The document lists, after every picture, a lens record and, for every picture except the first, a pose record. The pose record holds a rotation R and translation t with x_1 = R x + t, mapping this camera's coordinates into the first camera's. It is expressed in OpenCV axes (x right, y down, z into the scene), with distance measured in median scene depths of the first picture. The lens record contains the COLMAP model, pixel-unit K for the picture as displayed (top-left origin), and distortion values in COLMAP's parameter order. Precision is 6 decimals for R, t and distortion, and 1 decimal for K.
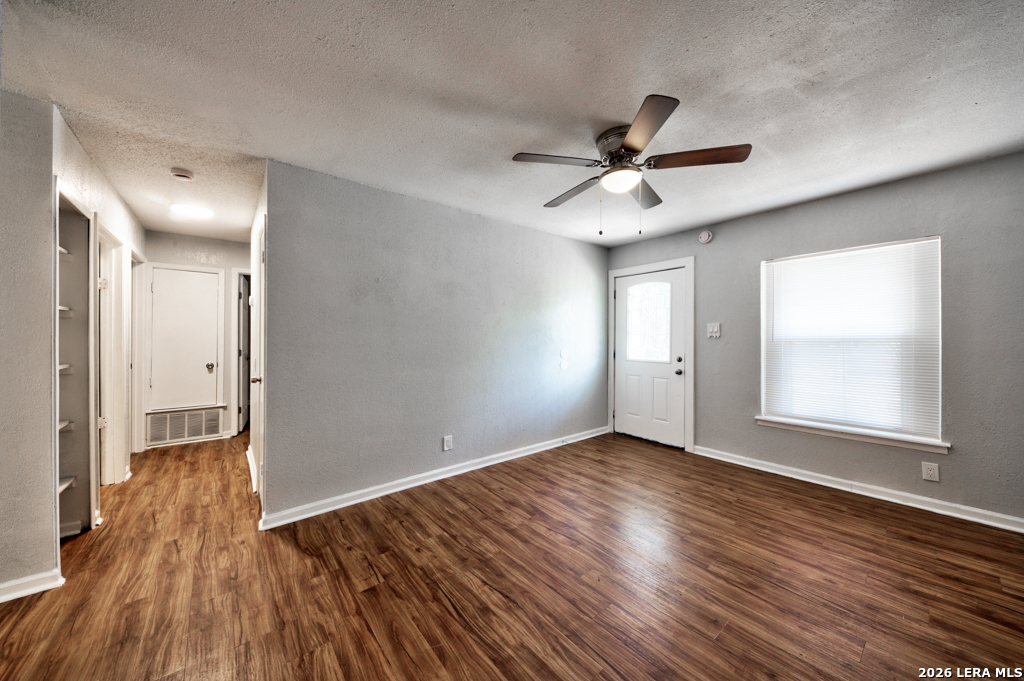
lens RADIAL K [[352.1, 0, 512.0], [0, 352.1, 336.4], [0, 0, 1]] dist [0.006685, -0.004274]
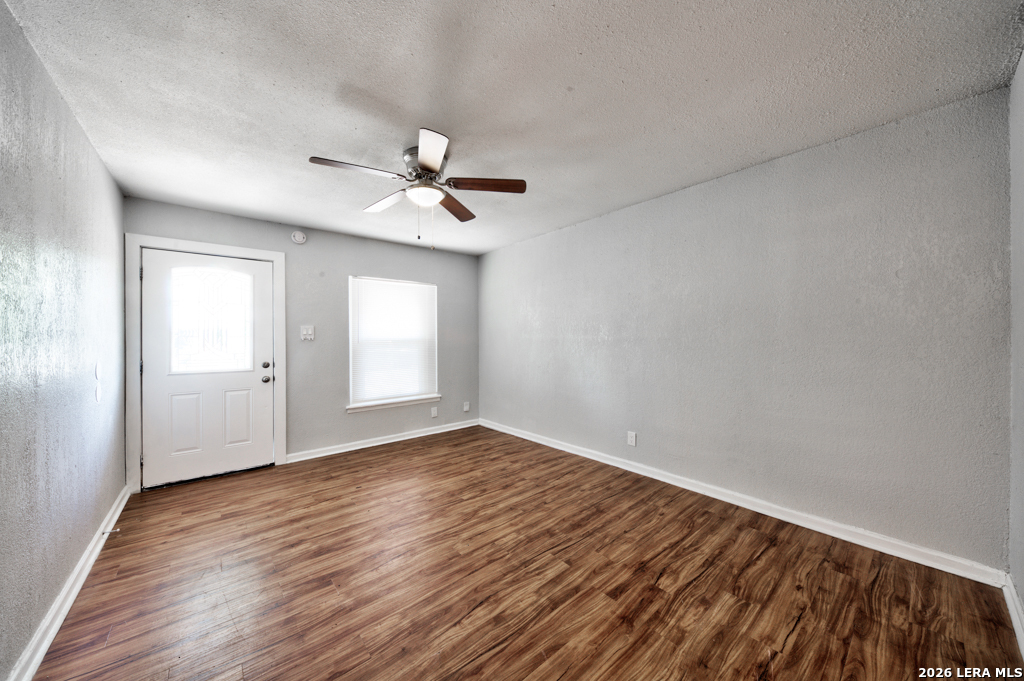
lens RADIAL K [[352.1, 0, 517.4], [0, 352.1, 341.3], [0, 0, 1]] dist [0.006685, -0.004274]
pose [[-0.025151, -0.007013, 0.999659, -0.650829], [0.004710, 0.999963, 0.007133, 0.003863], [-0.999673, 0.004888, -0.025117, 0.605739]]
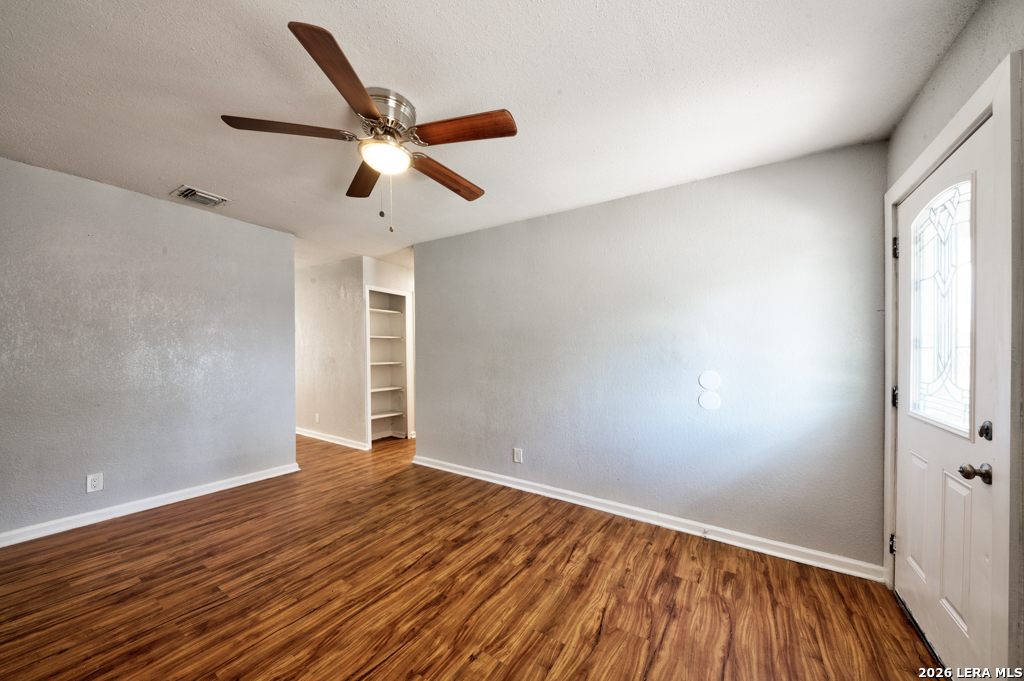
lens RADIAL K [[352.1, 0, 512.7], [0, 352.1, 349.3], [0, 0, 1]] dist [0.006685, -0.004274]
pose [[0.318335, -0.000160, -0.947978, 0.960016], [-0.006413, 0.999977, -0.002322, -0.000862], [0.947957, 0.006818, 0.318326, 0.815591]]
